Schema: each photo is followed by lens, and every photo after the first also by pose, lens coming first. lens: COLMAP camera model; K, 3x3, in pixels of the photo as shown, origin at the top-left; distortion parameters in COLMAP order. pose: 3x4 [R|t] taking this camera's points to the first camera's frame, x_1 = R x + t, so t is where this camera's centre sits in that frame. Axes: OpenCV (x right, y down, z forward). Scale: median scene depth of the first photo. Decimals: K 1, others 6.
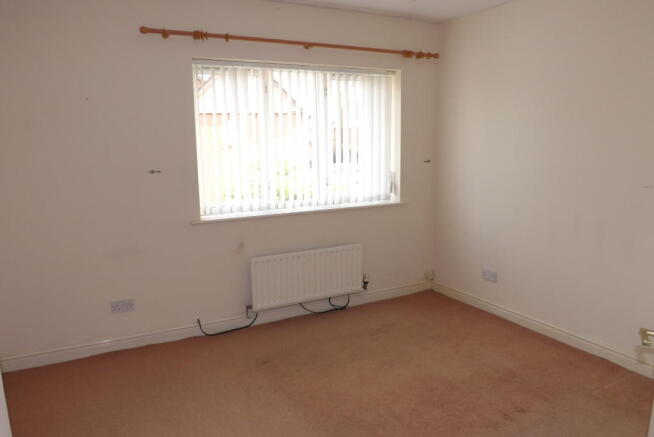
lens RADIAL K [[479.1, 0, 327.0], [0, 479.1, 218.5], [0, 0, 1]] dist [0.001118, 0.000331]
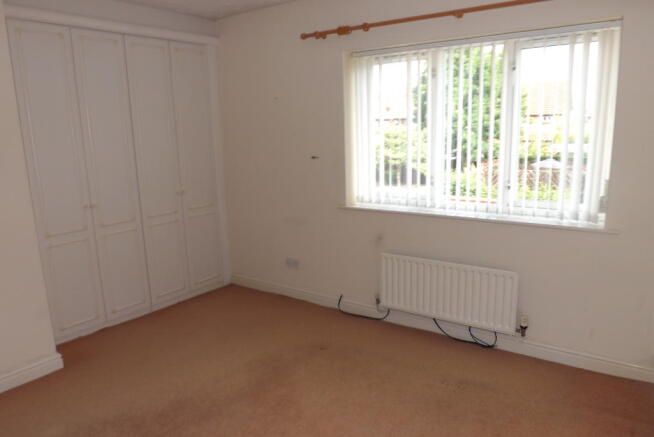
lens RADIAL K [[500.6, 0, 327.0], [0, 500.6, 234.5], [0, 0, 1]] dist [0.002769, 0.002451]
pose [[0.438560, 0.192074, -0.877937, 0.642820], [-0.137042, 0.979762, 0.145893, -0.081776], [0.888192, 0.056332, 0.456007, 0.408004]]
